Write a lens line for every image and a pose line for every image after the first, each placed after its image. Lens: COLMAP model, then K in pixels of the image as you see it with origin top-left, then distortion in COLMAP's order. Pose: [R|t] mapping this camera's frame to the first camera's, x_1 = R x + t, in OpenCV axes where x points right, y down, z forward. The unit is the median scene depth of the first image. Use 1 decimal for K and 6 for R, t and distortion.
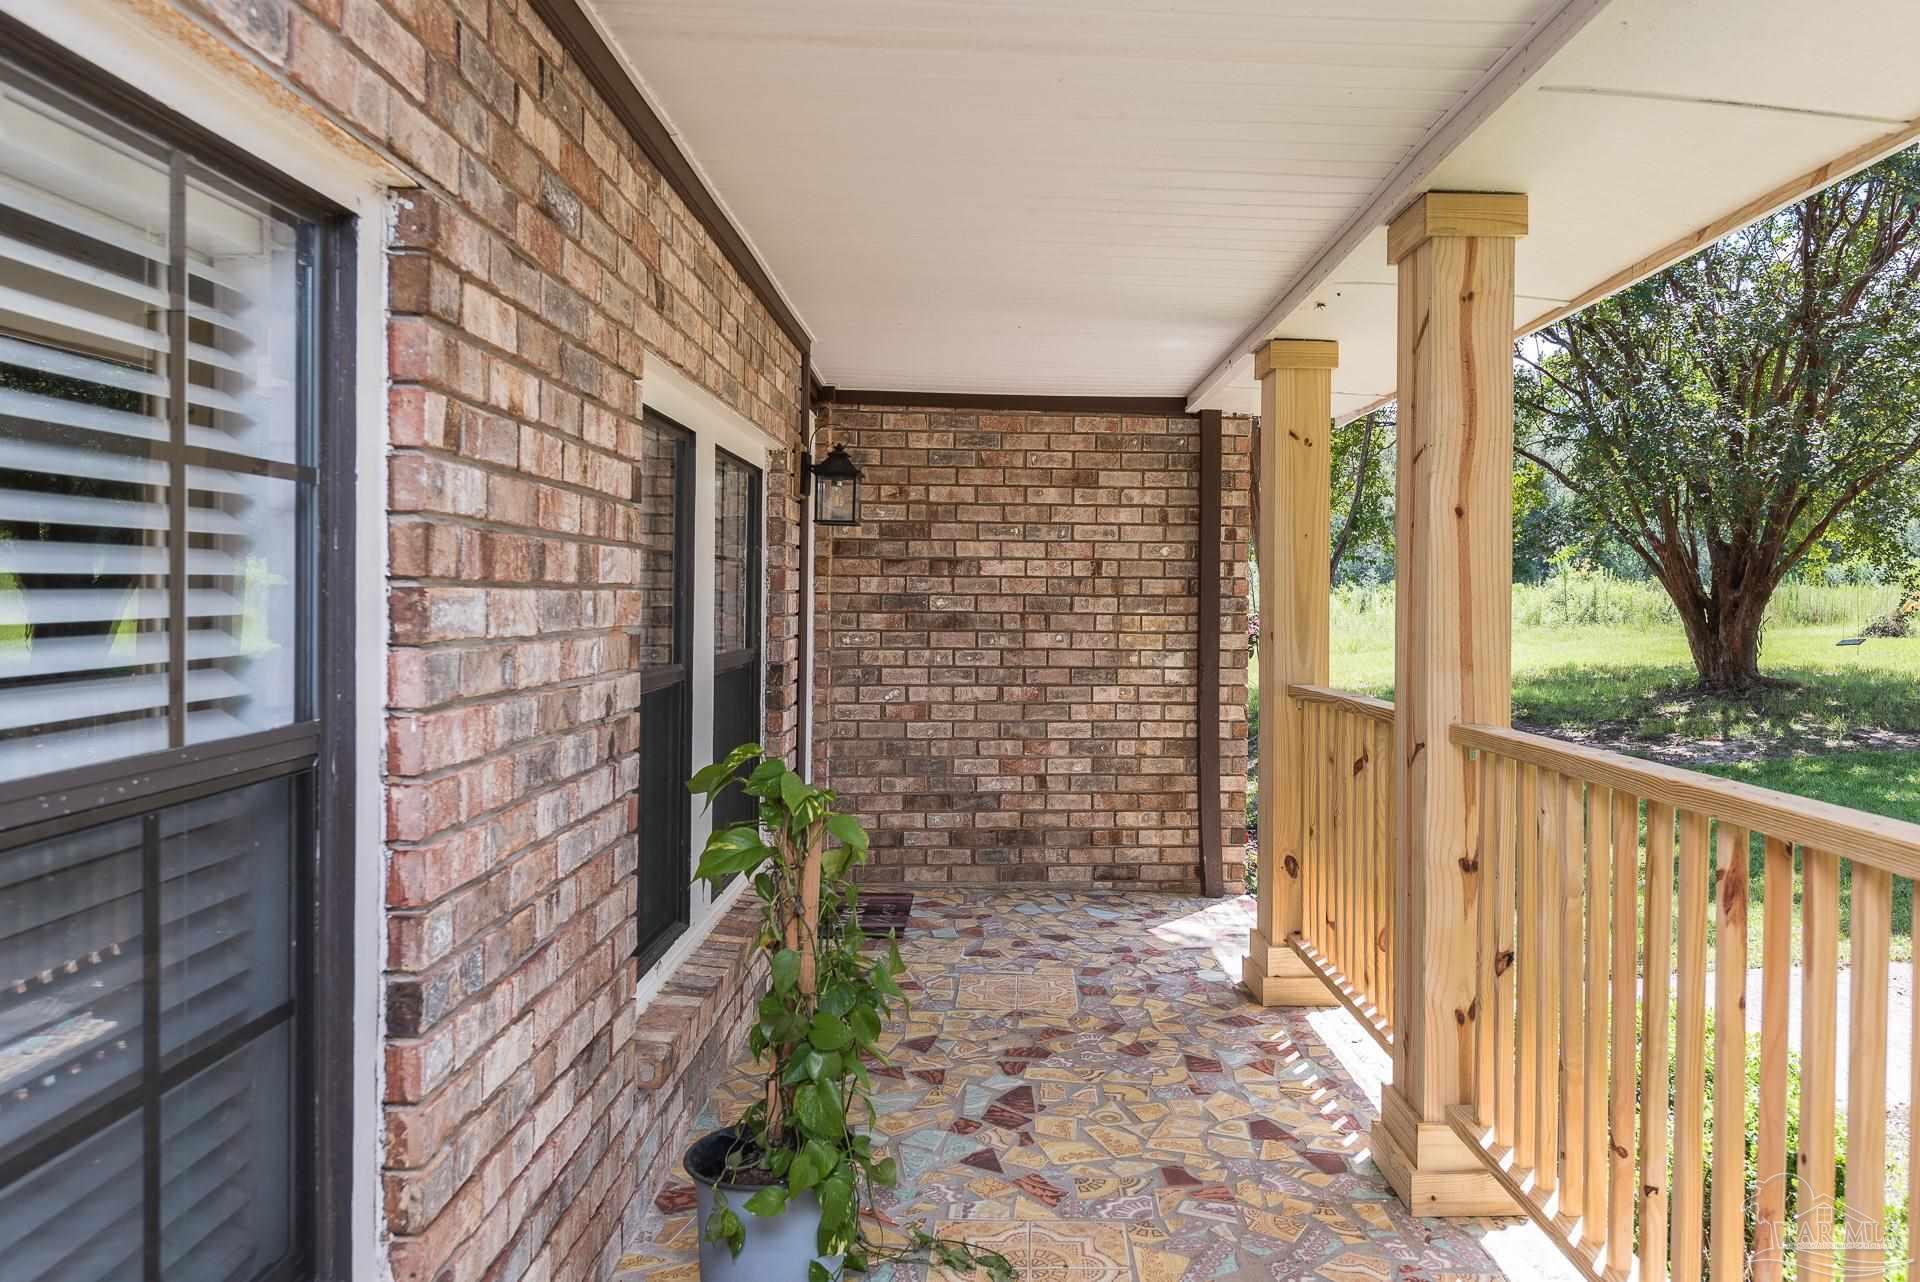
lens RADIAL K [[1284.3, 0, 960.0], [0, 1284.3, 641.0], [0, 0, 1]] dist [-0.002316, -0.000483]
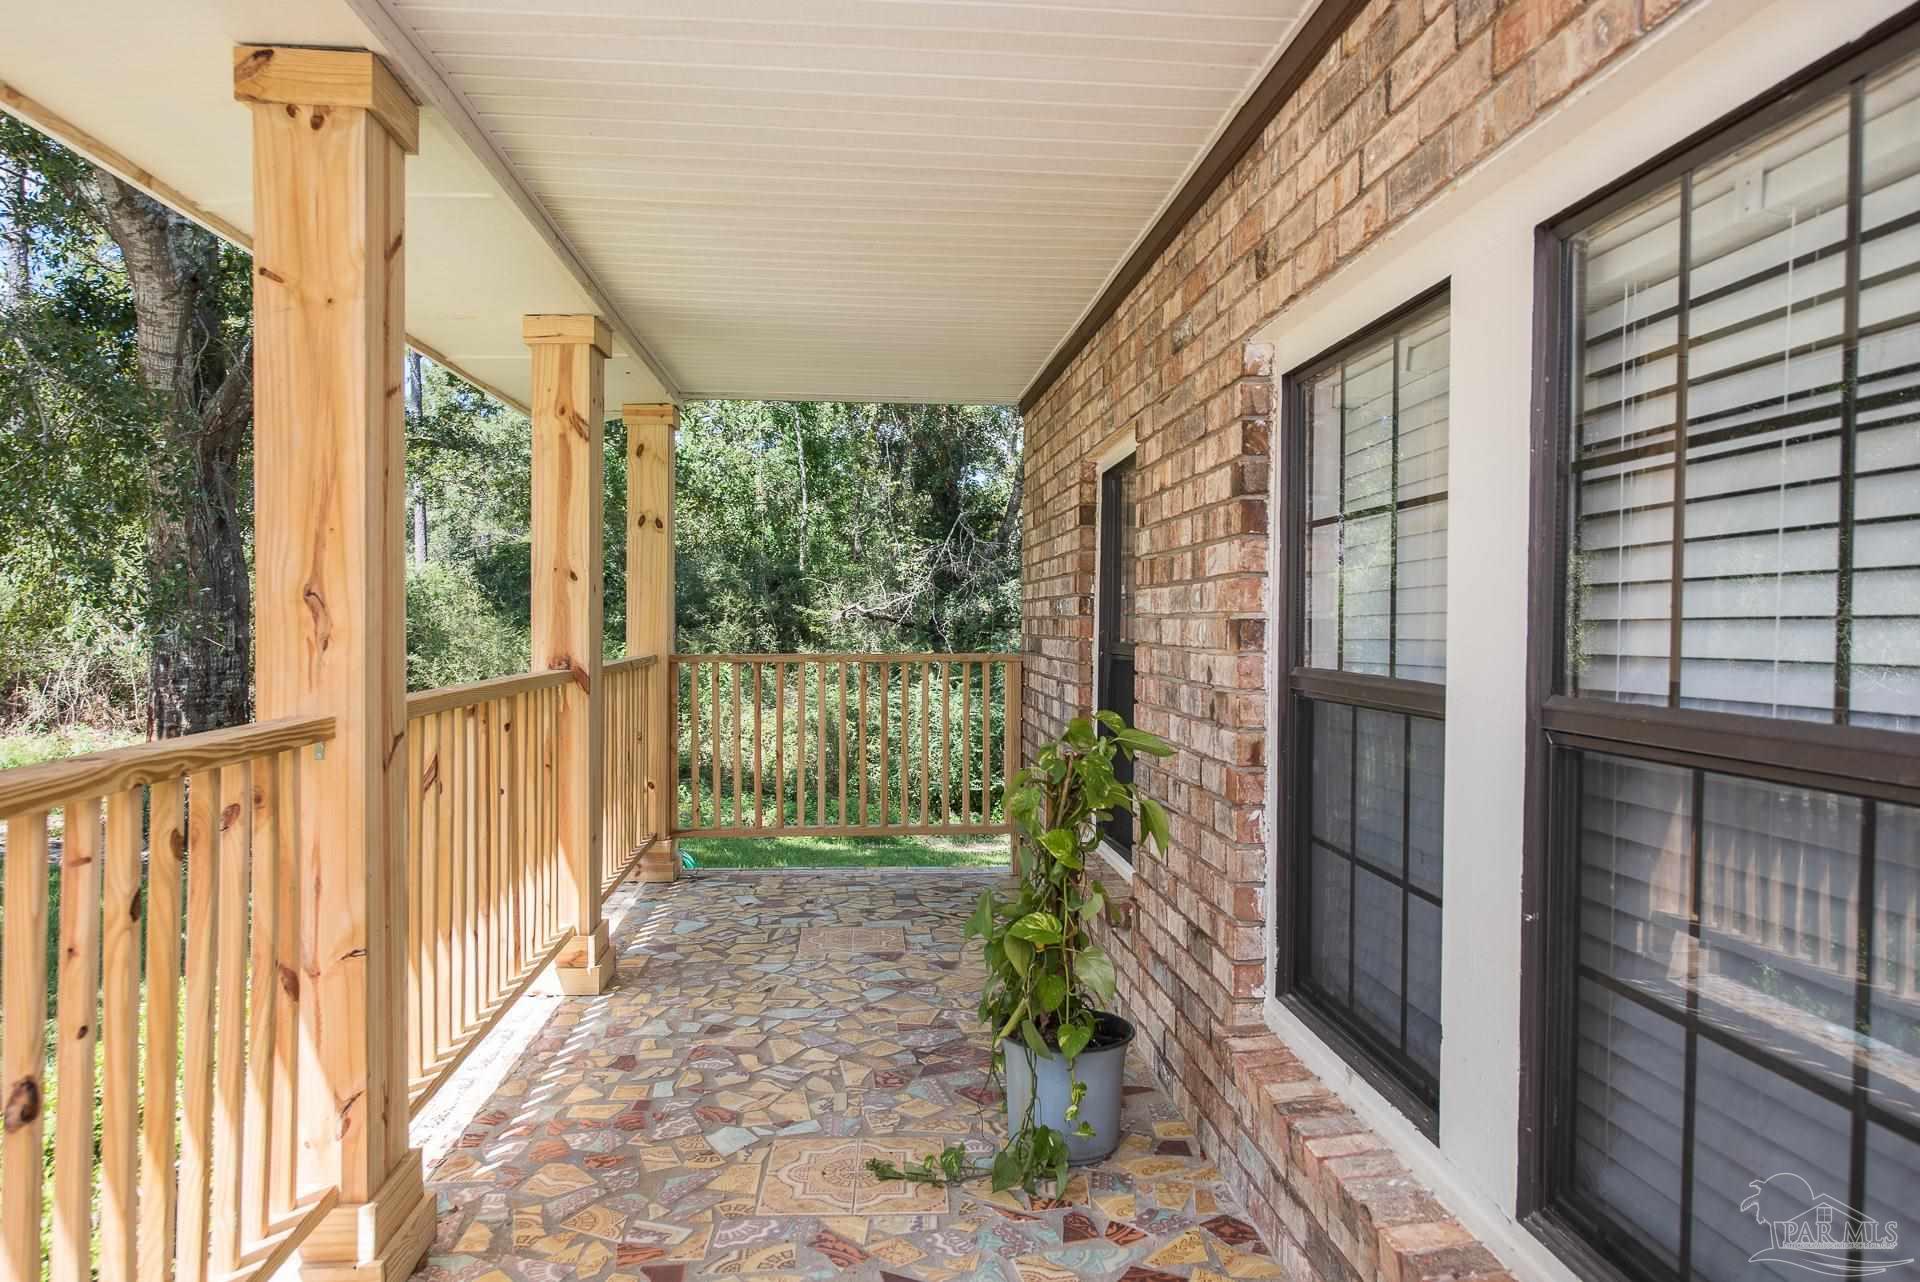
lens RADIAL K [[1284.3, 0, 960.0], [0, 1284.3, 641.0], [0, 0, 1]] dist [-0.002316, -0.000483]
pose [[-0.993559, -0.019335, -0.111651, 0.102164], [-0.024831, 0.998537, 0.048041, -0.036063], [0.110558, 0.050504, -0.992586, 2.211906]]
